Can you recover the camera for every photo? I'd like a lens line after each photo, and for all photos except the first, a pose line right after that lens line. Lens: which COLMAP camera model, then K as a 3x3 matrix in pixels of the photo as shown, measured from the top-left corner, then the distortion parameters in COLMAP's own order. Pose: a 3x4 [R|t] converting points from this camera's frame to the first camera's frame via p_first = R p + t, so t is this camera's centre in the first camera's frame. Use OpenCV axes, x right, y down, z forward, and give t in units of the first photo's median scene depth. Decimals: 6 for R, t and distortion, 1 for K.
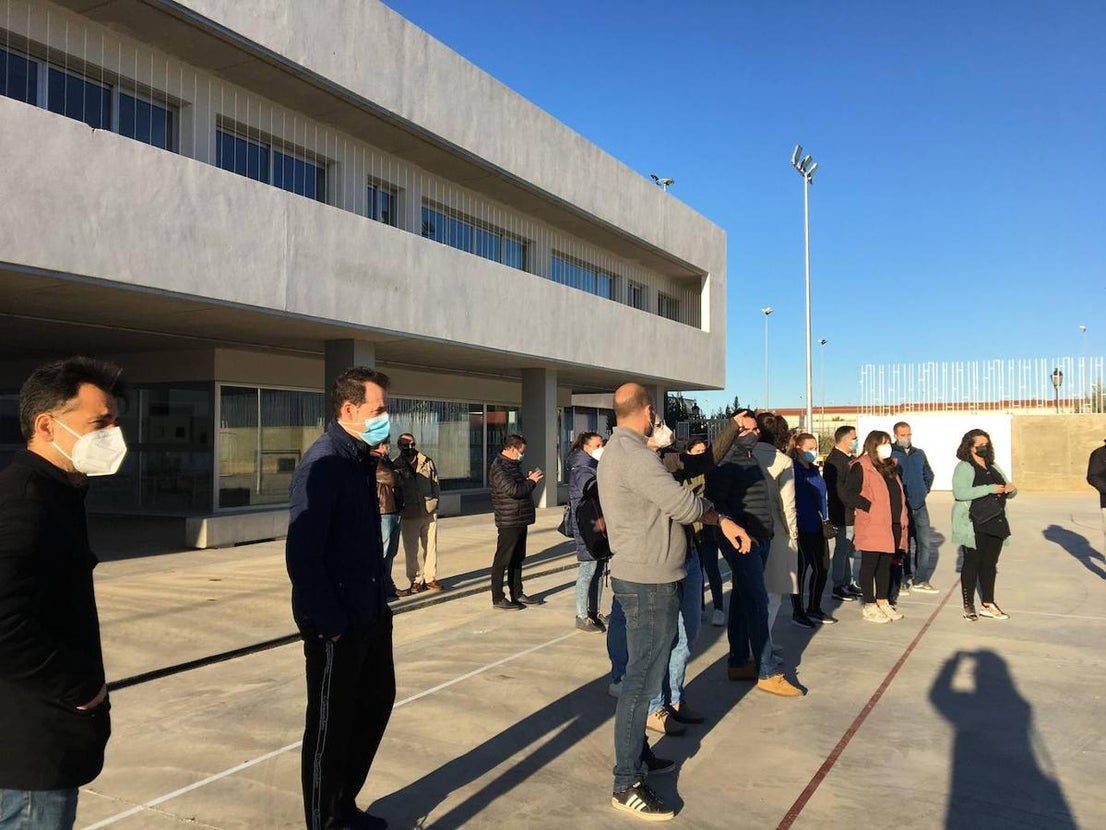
lens RADIAL K [[913.3, 0, 552.4], [0, 913.3, 413.7], [0, 0, 1]] dist [0.079803, -0.117223]
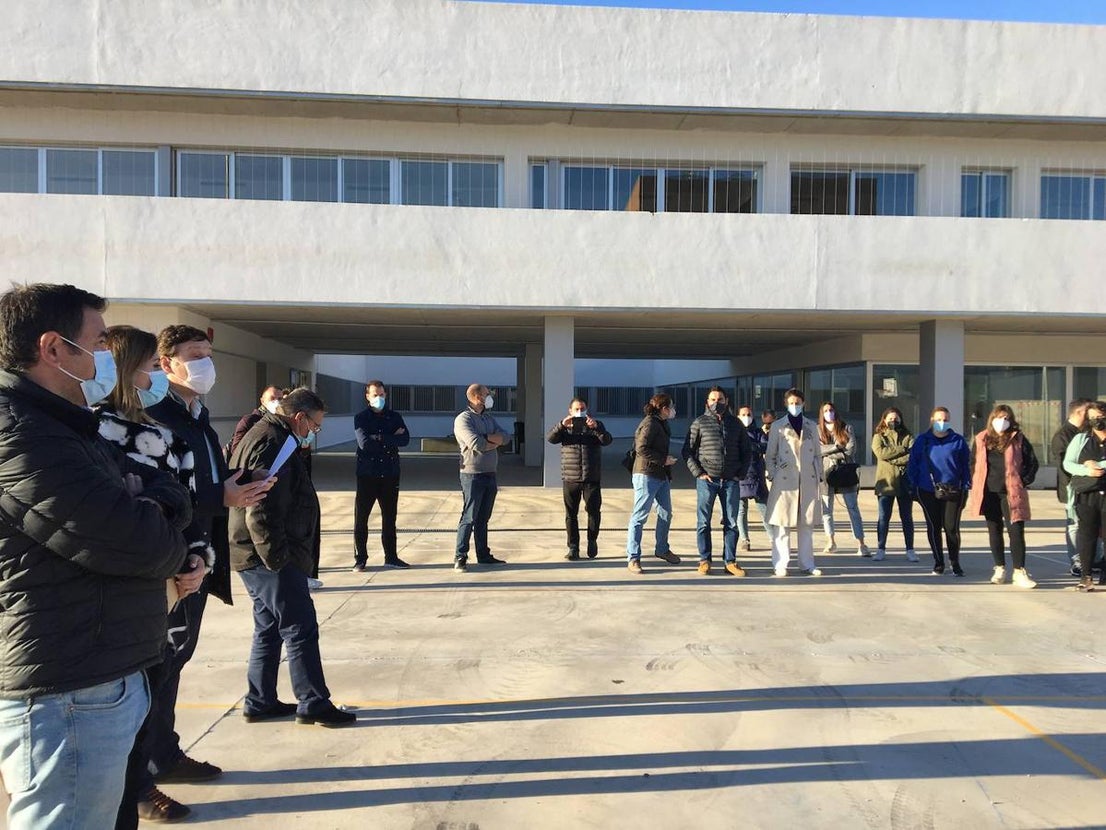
lens RADIAL K [[913.3, 0, 549.5], [0, 913.3, 416.2], [0, 0, 1]] dist [0.079803, -0.117223]
pose [[0.552099, 0.014481, -0.833653, 0.572528], [0.019421, 0.999355, 0.030221, -0.007848], [0.833552, -0.032876, 0.551461, -0.025459]]
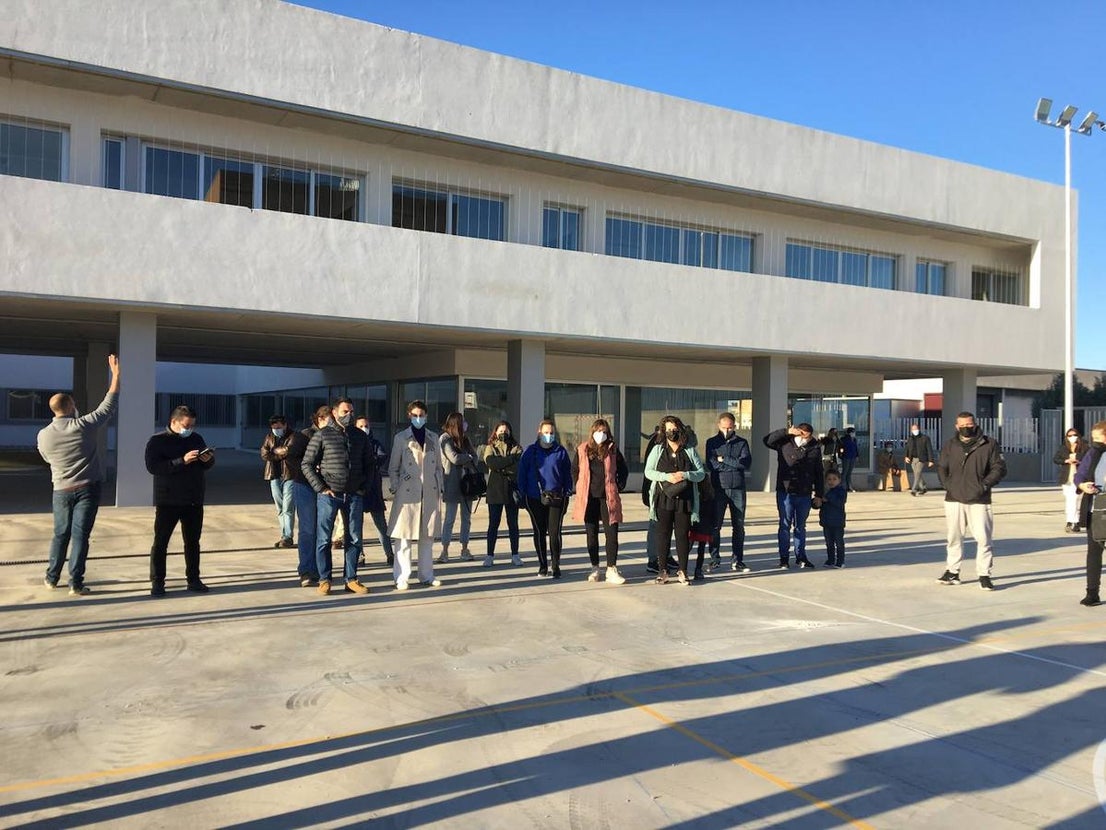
lens RADIAL K [[913.3, 0, 551.4], [0, 913.3, 415.1], [0, 0, 1]] dist [0.079803, -0.117223]
pose [[0.860747, 0.013247, -0.508861, 0.535277], [-0.002527, 0.999760, 0.021752, -0.008395], [0.509027, -0.017437, 0.860574, -0.031146]]
